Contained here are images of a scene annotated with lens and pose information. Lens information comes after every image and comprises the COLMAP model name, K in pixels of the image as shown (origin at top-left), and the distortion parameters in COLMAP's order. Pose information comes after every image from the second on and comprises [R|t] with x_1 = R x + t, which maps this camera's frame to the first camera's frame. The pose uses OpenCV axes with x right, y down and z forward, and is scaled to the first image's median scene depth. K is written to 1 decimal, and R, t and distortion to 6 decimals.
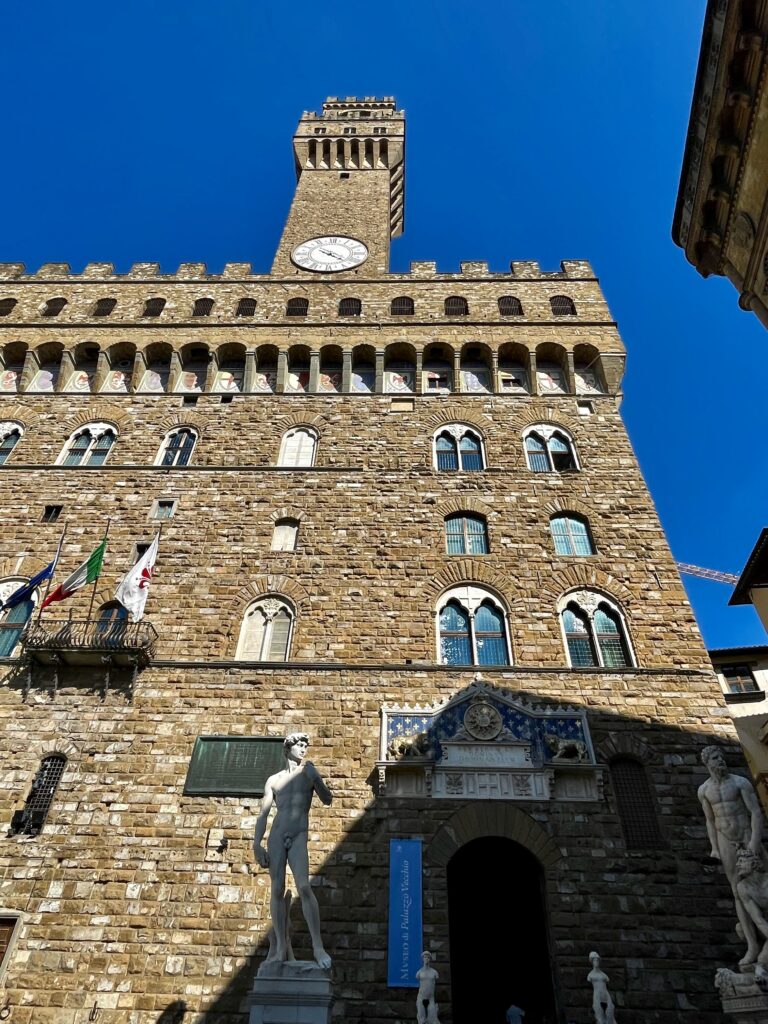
lens RADIAL K [[600.0, 0, 384.0], [0, 600.0, 512.0], [0, 0, 1]] dist [-0.025790, 0.013794]
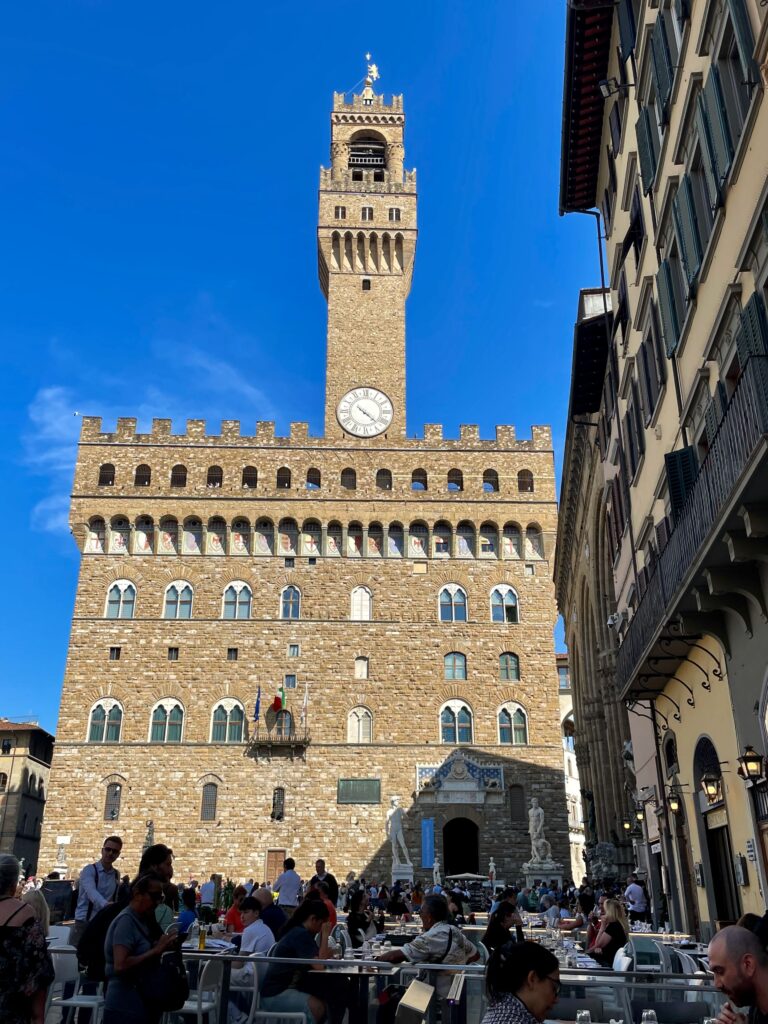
lens RADIAL K [[843.3, 0, 384.0], [0, 843.3, 512.0], [0, 0, 1]] dist [0.001300, -0.006457]
pose [[0.998534, 0.000058, 0.054120, -0.258222], [-0.016211, 0.954402, 0.298083, -1.341729], [-0.051635, -0.298523, 0.953005, -1.542541]]
